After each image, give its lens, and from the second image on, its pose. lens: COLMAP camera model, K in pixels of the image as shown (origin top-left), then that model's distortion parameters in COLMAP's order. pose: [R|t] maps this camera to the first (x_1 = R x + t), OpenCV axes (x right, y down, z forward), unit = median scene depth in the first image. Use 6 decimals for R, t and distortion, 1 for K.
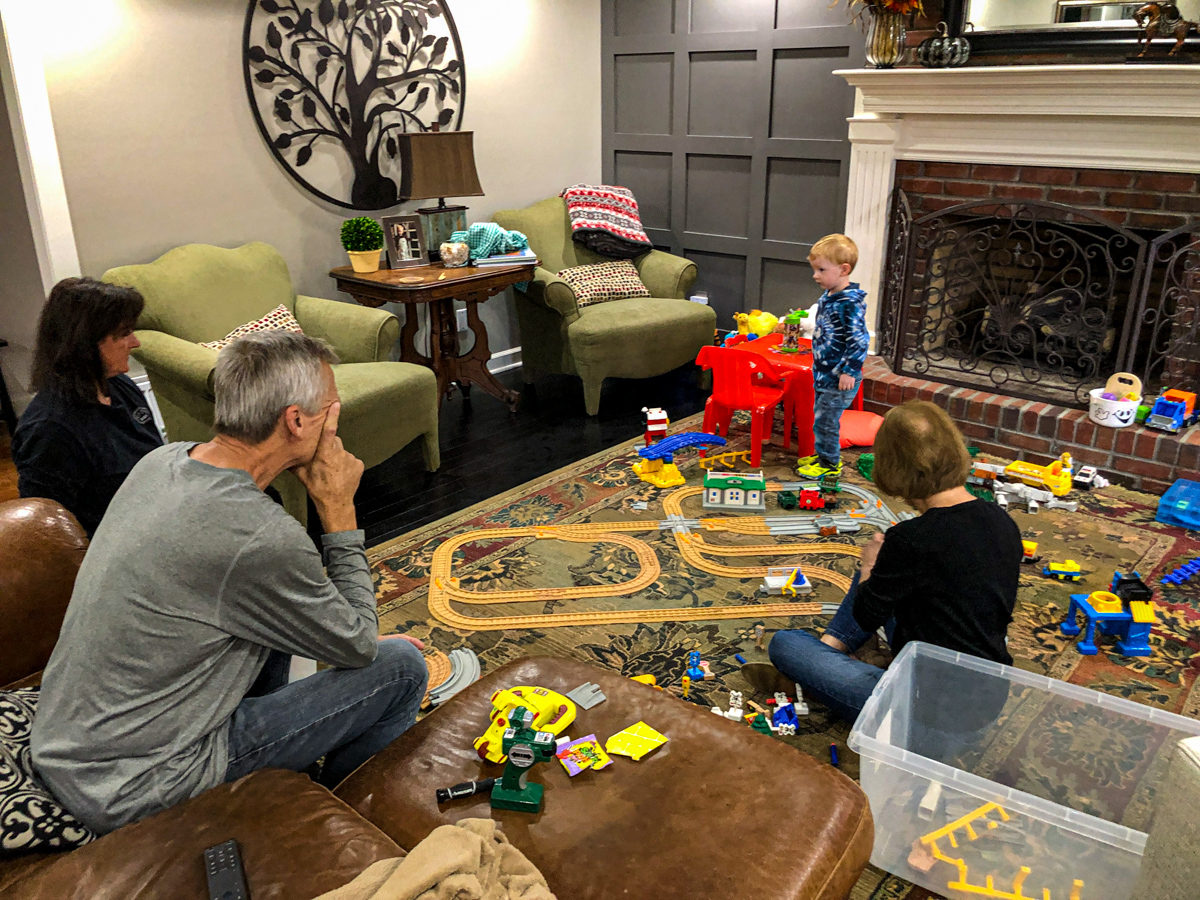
lens RADIAL K [[989.3, 0, 600.0], [0, 989.3, 450.0], [0, 0, 1]] dist [0.106720, -0.105345]
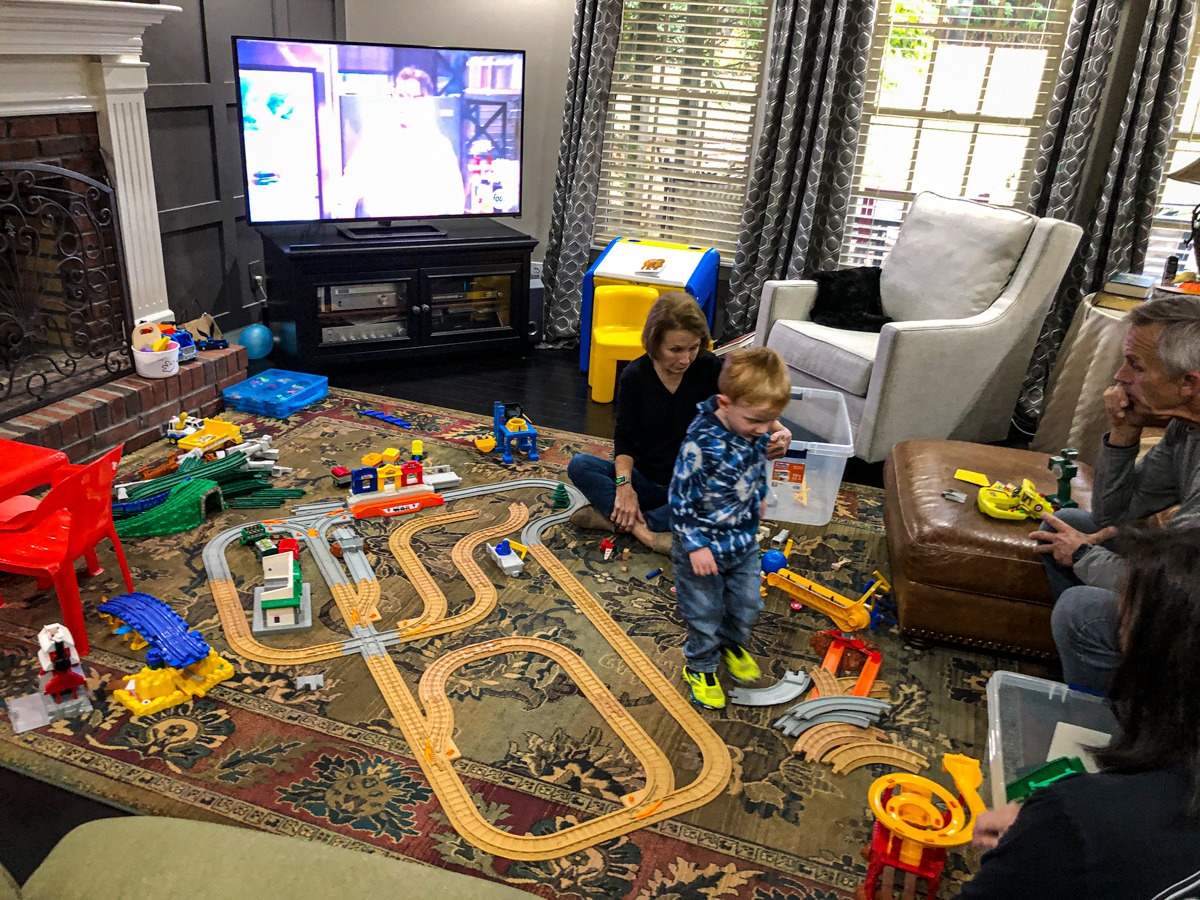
lens RADIAL K [[989.3, 0, 600.0], [0, 989.3, 450.0], [0, 0, 1]] dist [0.106720, -0.105345]
pose [[-0.367712, -0.376671, 0.850239, -0.610201], [0.270868, 0.831268, 0.485411, -0.388419], [-0.889617, 0.408794, -0.203639, 1.034074]]
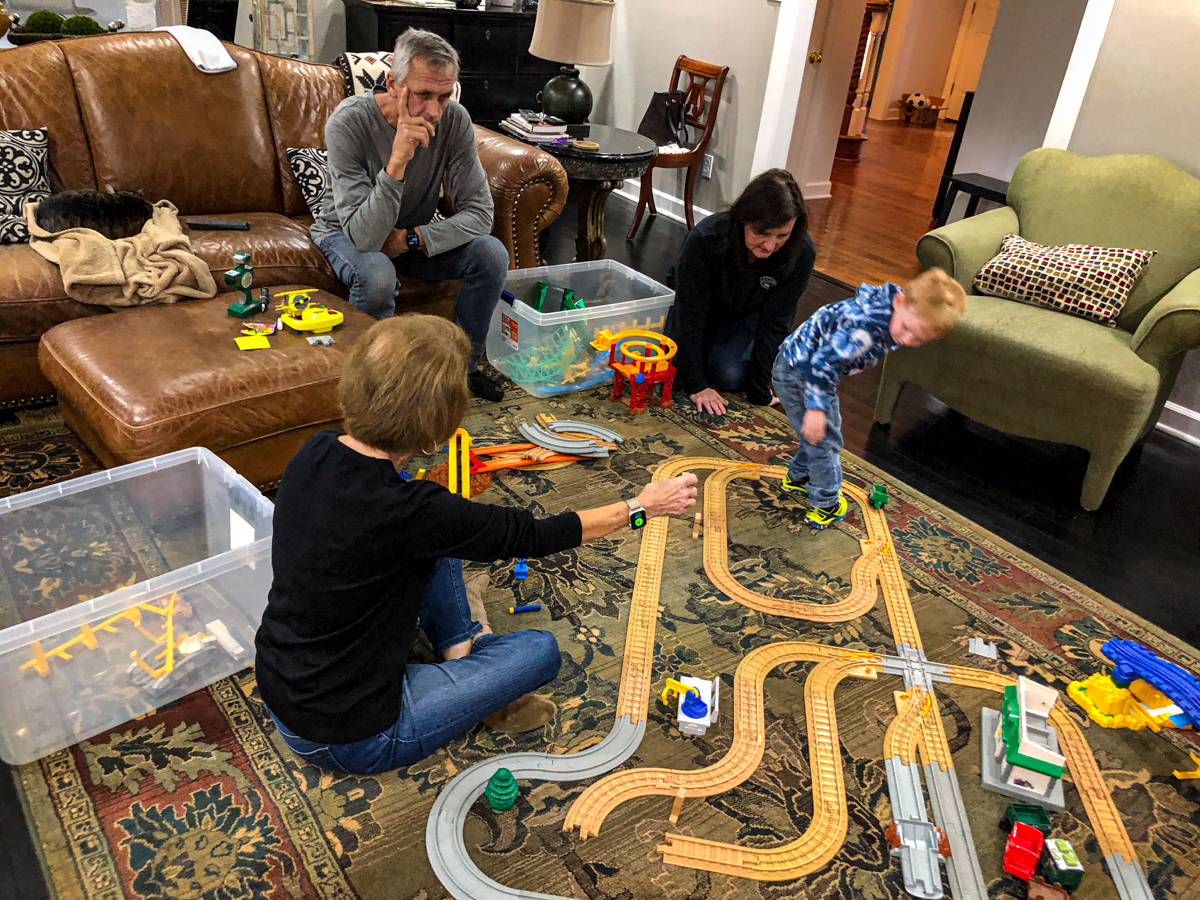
lens RADIAL K [[979.8, 0, 583.6], [0, 979.8, 460.8], [0, 0, 1]] dist [0.055434, 0.005477]
pose [[-0.233752, 0.455126, -0.859198, 0.668269], [-0.435798, 0.740901, 0.511025, -0.276410], [0.869161, 0.493889, 0.025156, 0.809951]]
